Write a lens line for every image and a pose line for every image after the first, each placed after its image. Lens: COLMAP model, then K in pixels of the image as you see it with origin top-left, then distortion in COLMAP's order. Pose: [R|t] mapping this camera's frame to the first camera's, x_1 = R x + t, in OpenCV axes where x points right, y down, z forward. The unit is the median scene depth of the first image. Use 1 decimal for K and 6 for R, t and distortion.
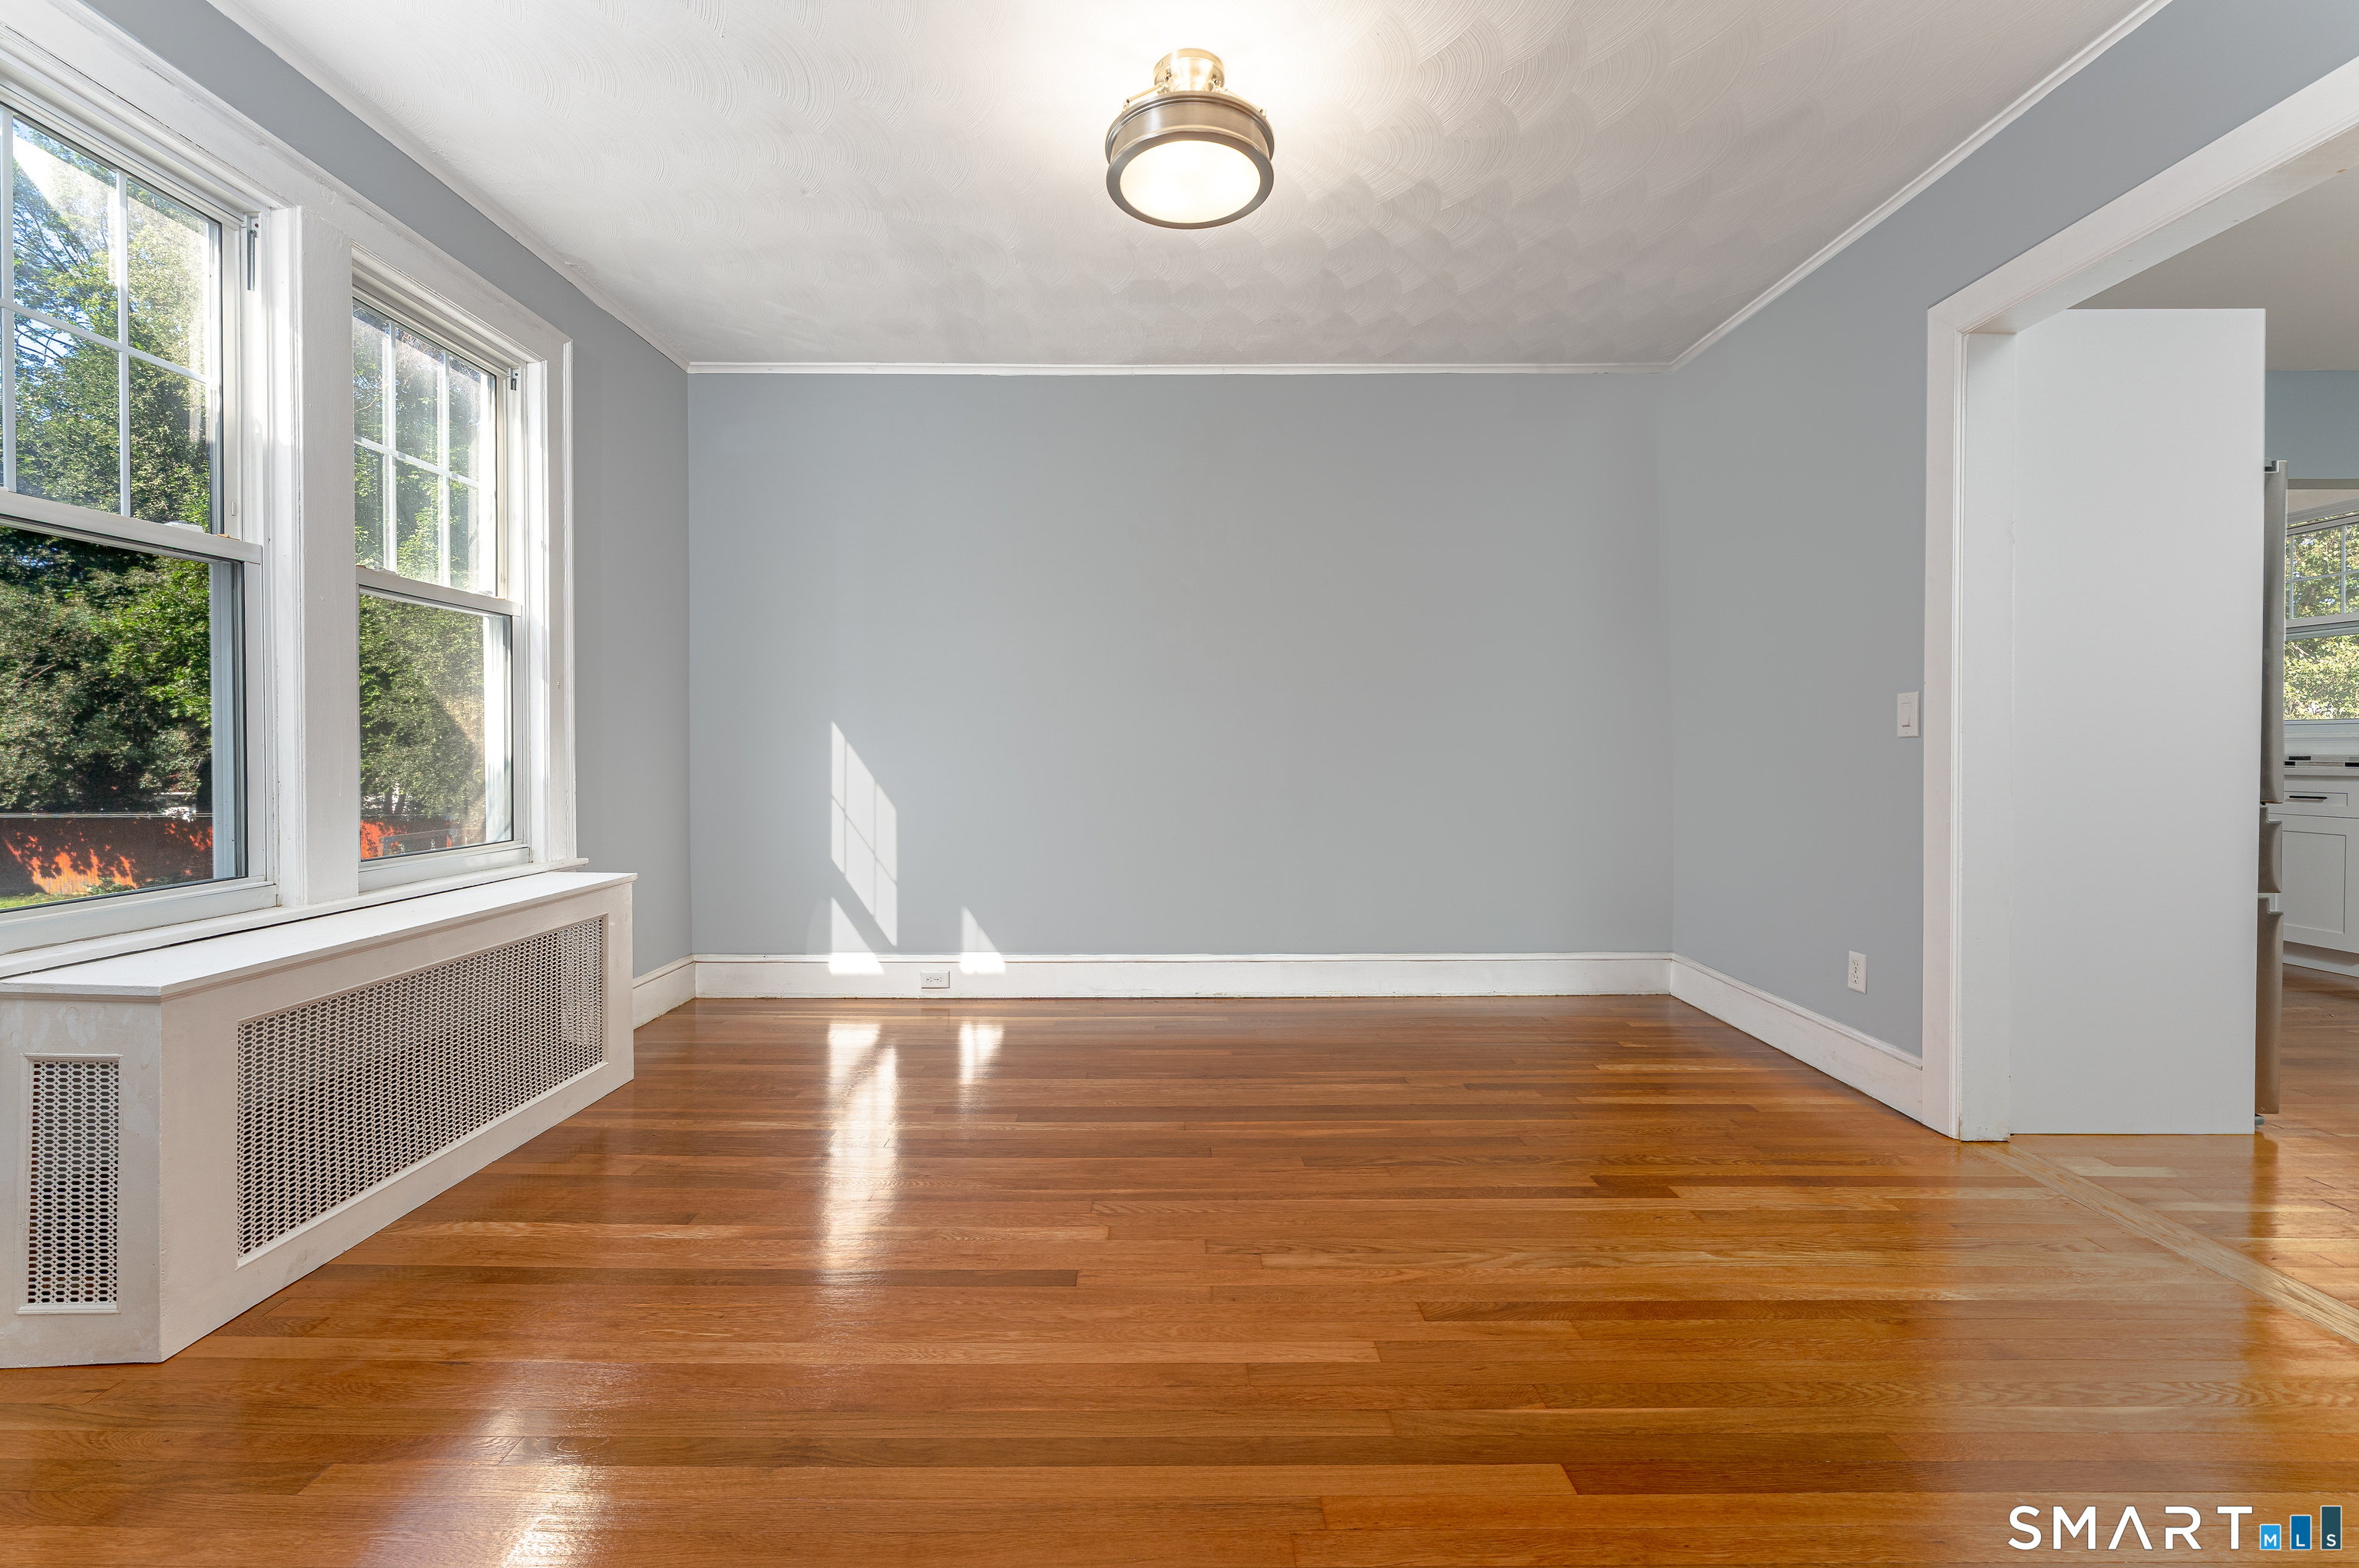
lens RADIAL K [[987.2, 0, 1187.3], [0, 987.2, 755.1], [0, 0, 1]] dist [-0.000817, 0.000048]
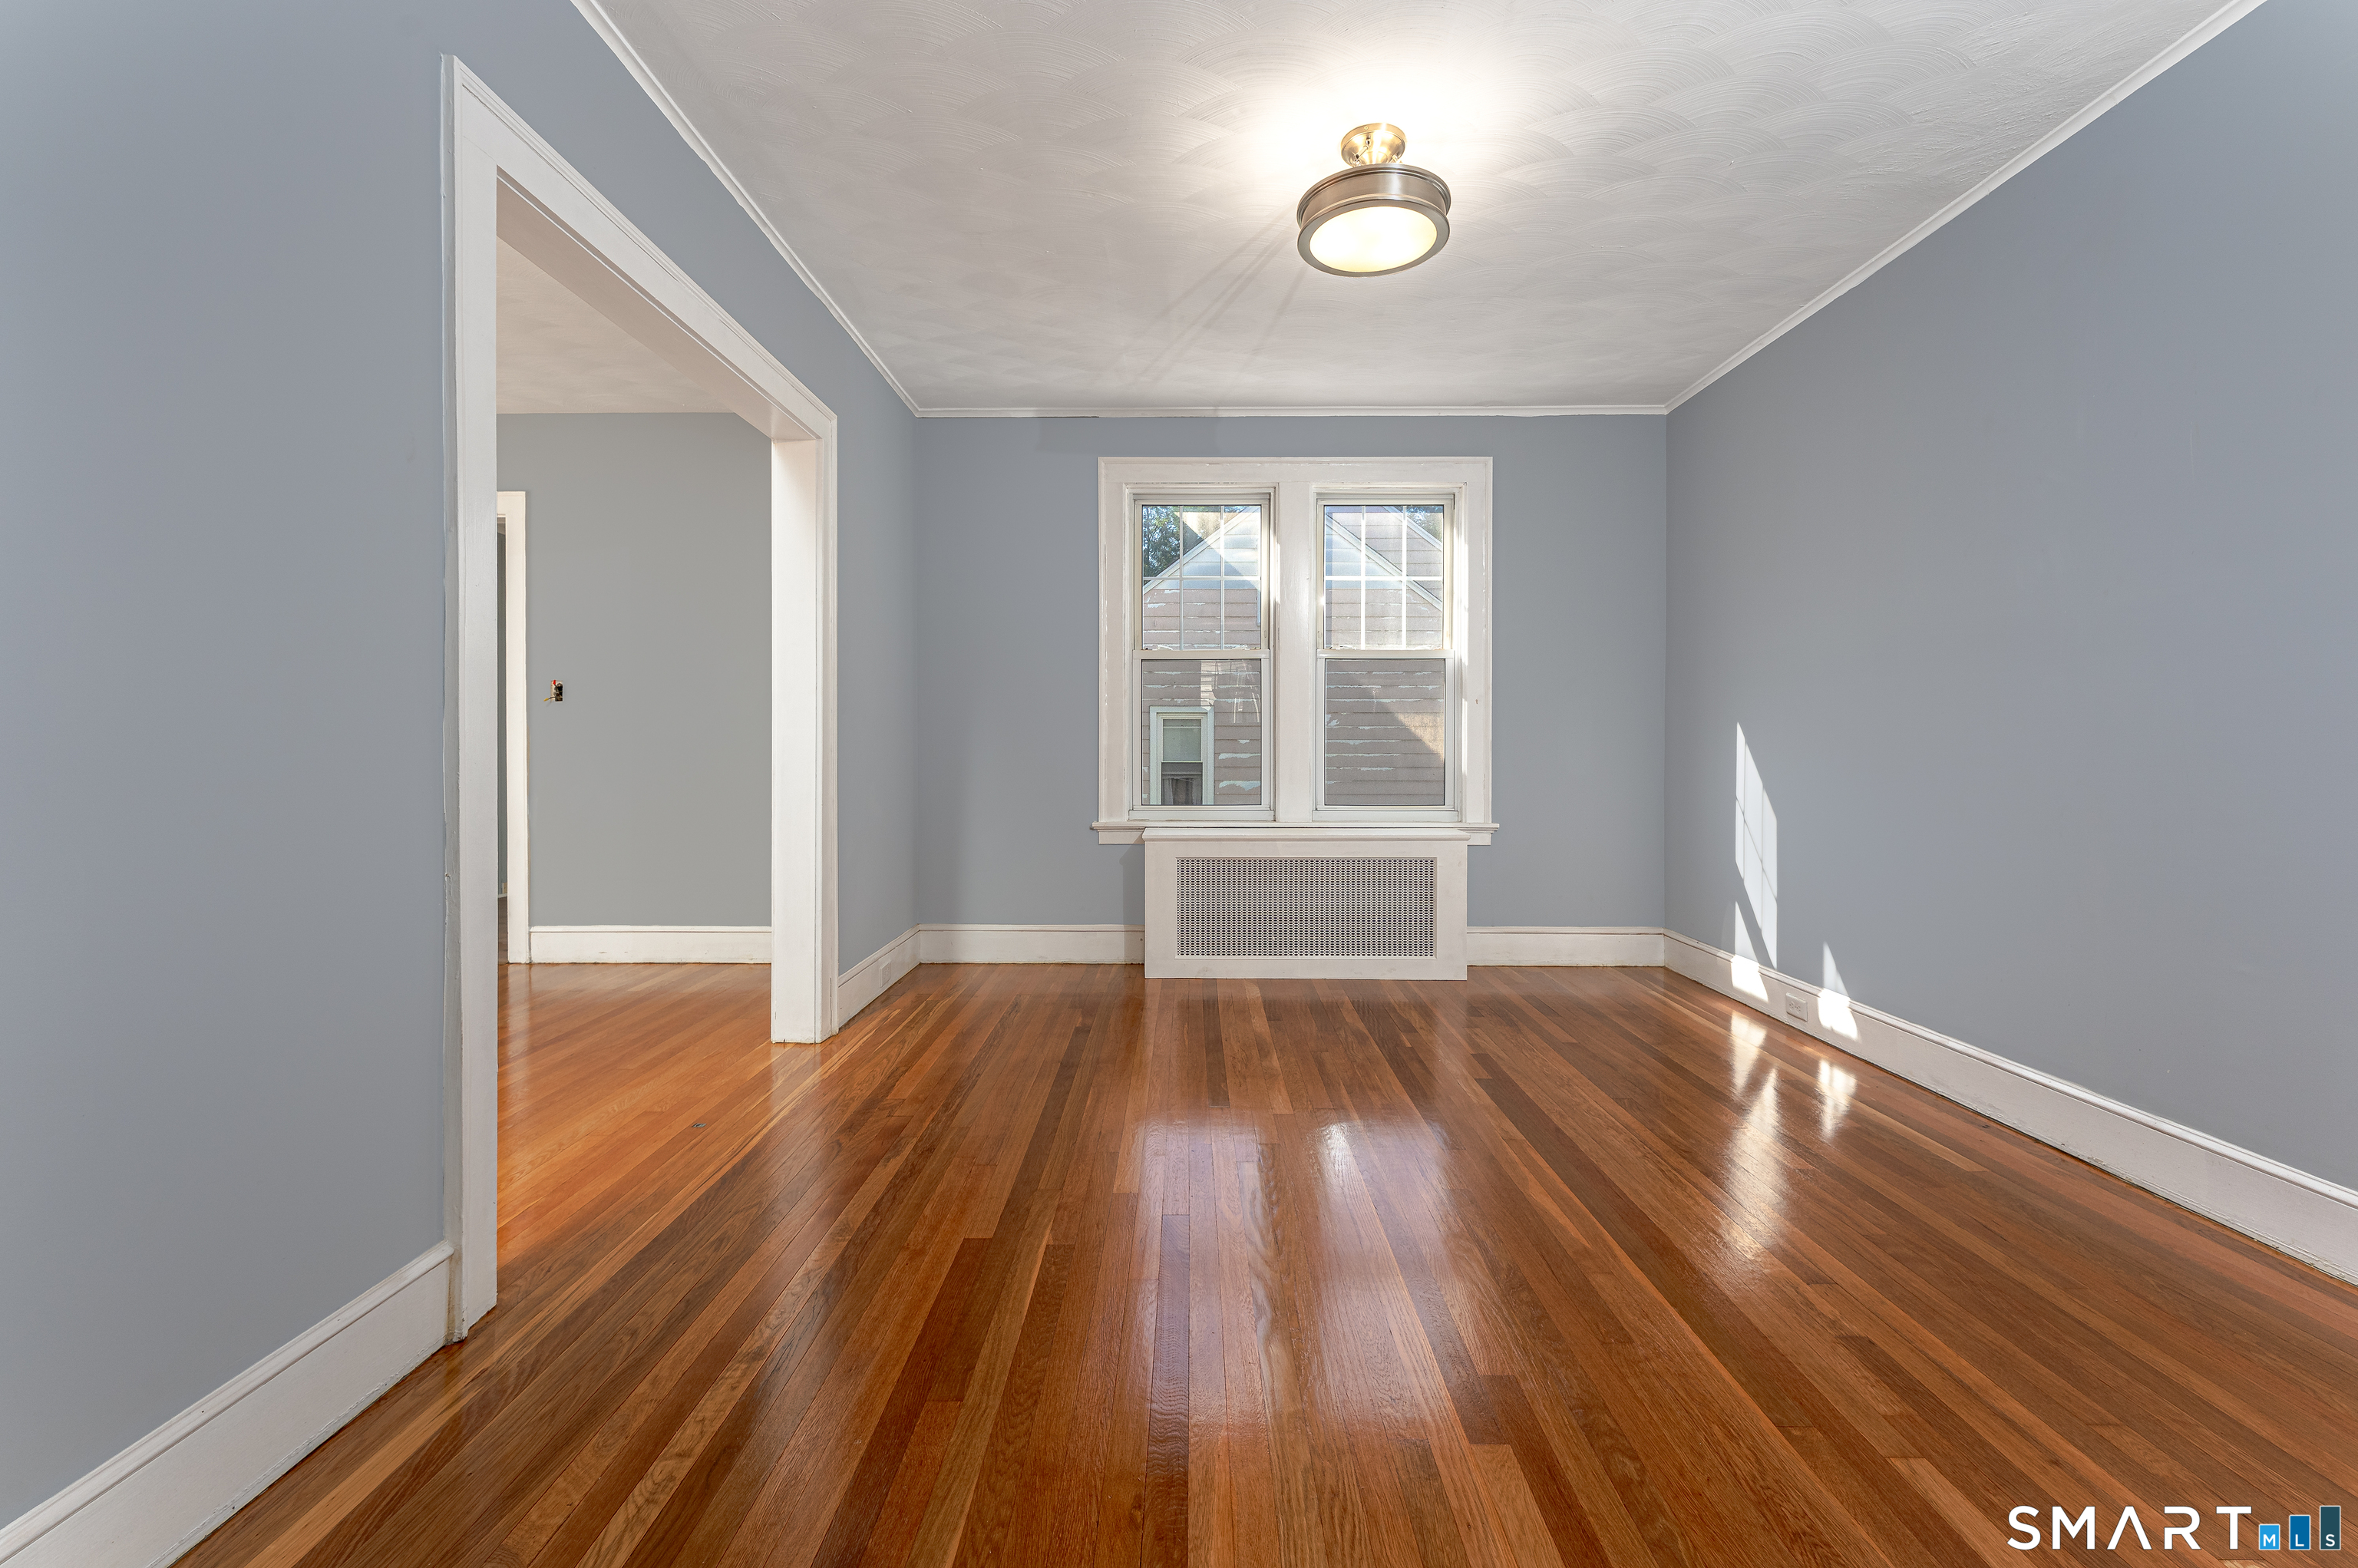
lens RADIAL K [[986.7, 0, 1186.8], [0, 986.7, 755.1], [0, 0, 1]] dist [-0.000817, 0.000048]
pose [[-0.016222, 0.007565, -0.999840, 0.646174], [-0.011804, 0.999900, 0.007757, -0.003079], [0.999799, 0.011927, -0.016131, 0.461595]]
